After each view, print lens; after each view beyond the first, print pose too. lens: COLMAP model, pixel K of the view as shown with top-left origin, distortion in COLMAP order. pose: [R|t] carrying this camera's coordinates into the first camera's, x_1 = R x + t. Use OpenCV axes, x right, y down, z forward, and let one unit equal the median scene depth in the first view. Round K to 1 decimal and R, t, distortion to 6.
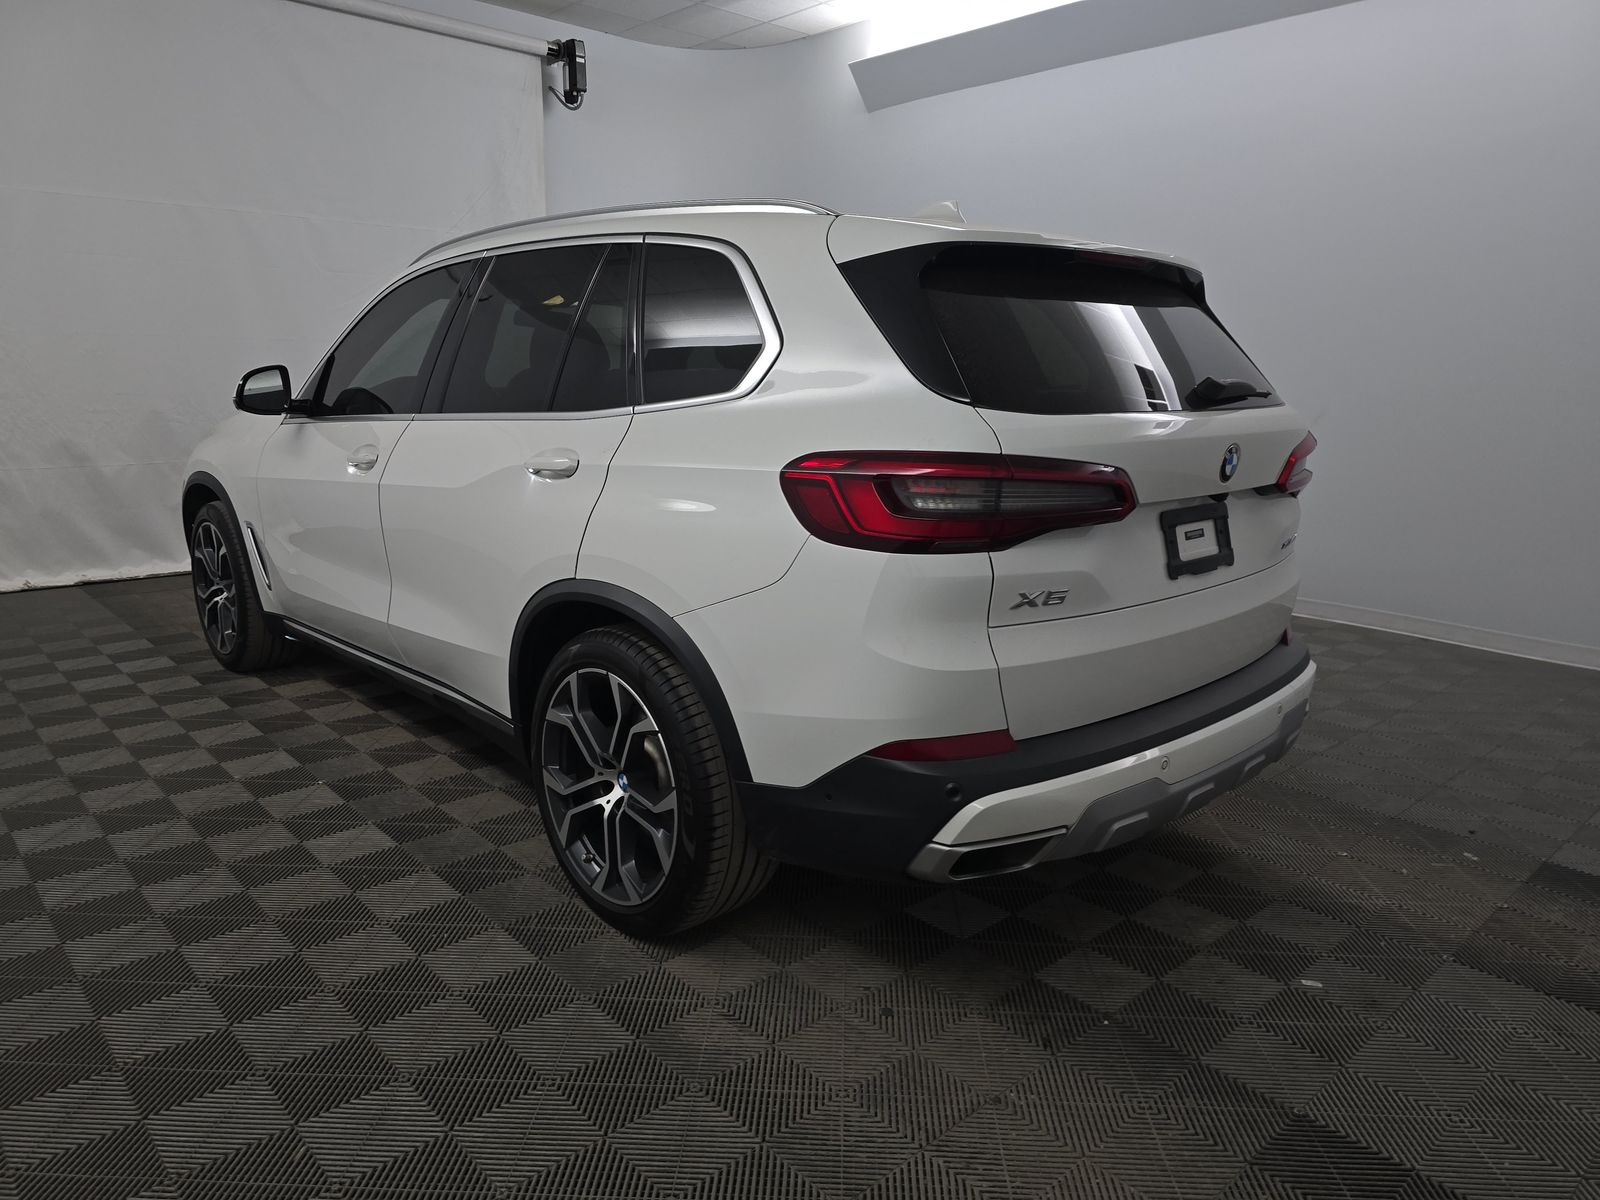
lens RADIAL K [[1064.3, 0, 790.4], [0, 1064.3, 605.3], [0, 0, 1]] dist [0.023456, -0.025013]
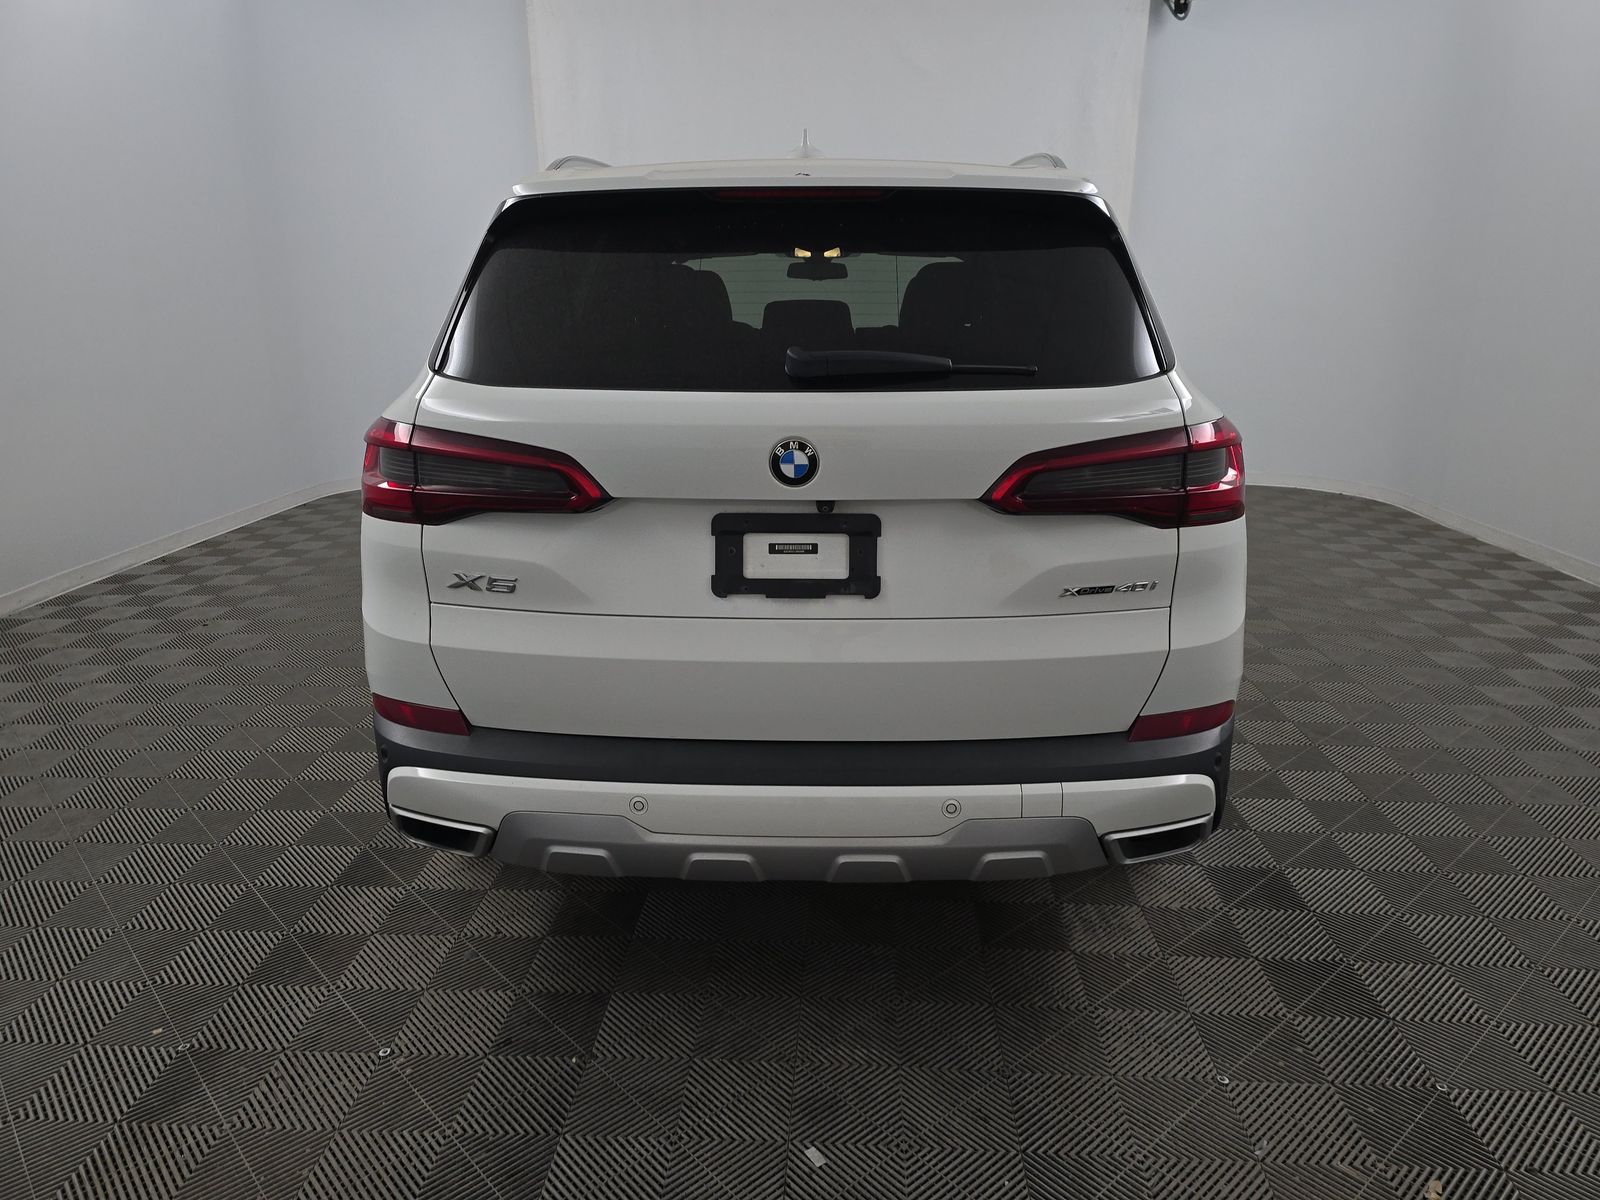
lens RADIAL K [[1064.3, 0, 799.9], [0, 1064.3, 601.1], [0, 0, 1]] dist [0.023456, -0.025013]
pose [[0.725461, 0.183375, -0.663385, 0.918306], [-0.146429, 0.982909, 0.111568, -0.117690], [0.672507, 0.016201, 0.739914, 0.426078]]
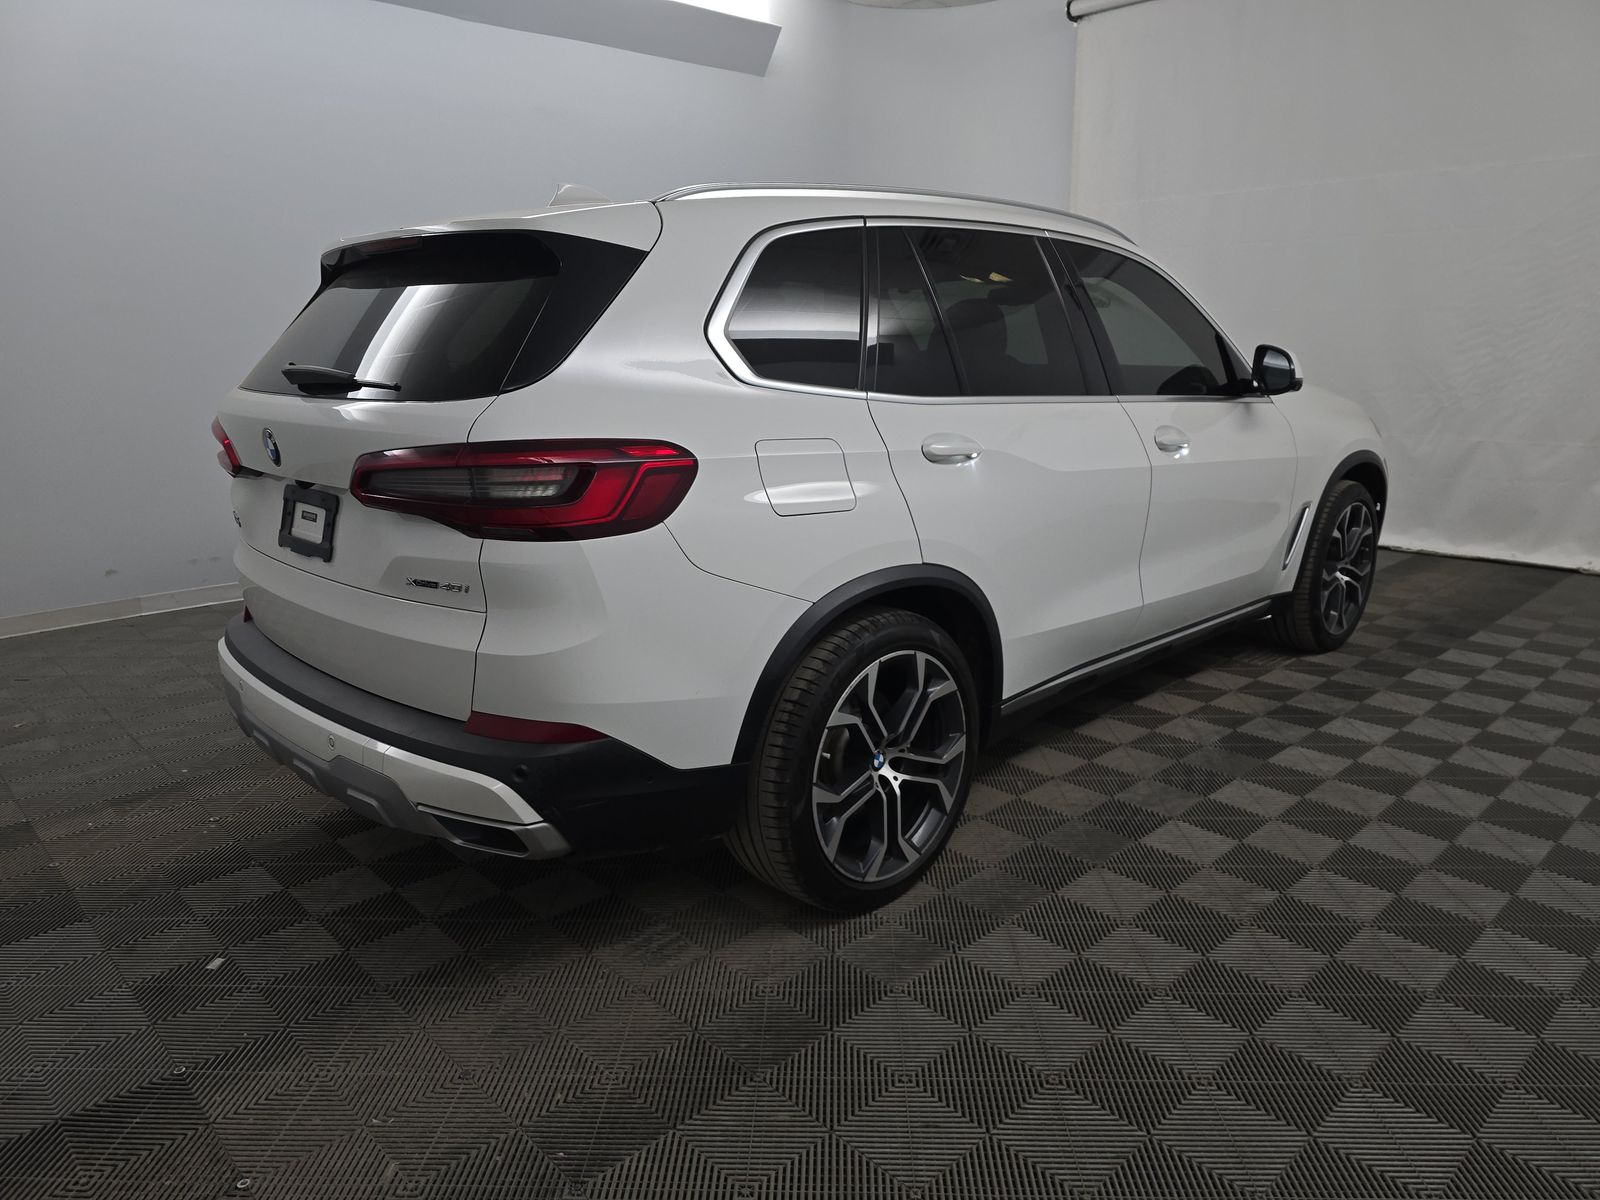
lens RADIAL K [[1064.3, 0, 801.7], [0, 1064.3, 594.0], [0, 0, 1]] dist [0.023456, -0.025013]
pose [[0.027634, 0.237761, -0.970930, 1.421473], [-0.194697, 0.953980, 0.228069, -0.324949], [0.980474, 0.182735, 0.072654, 1.417114]]
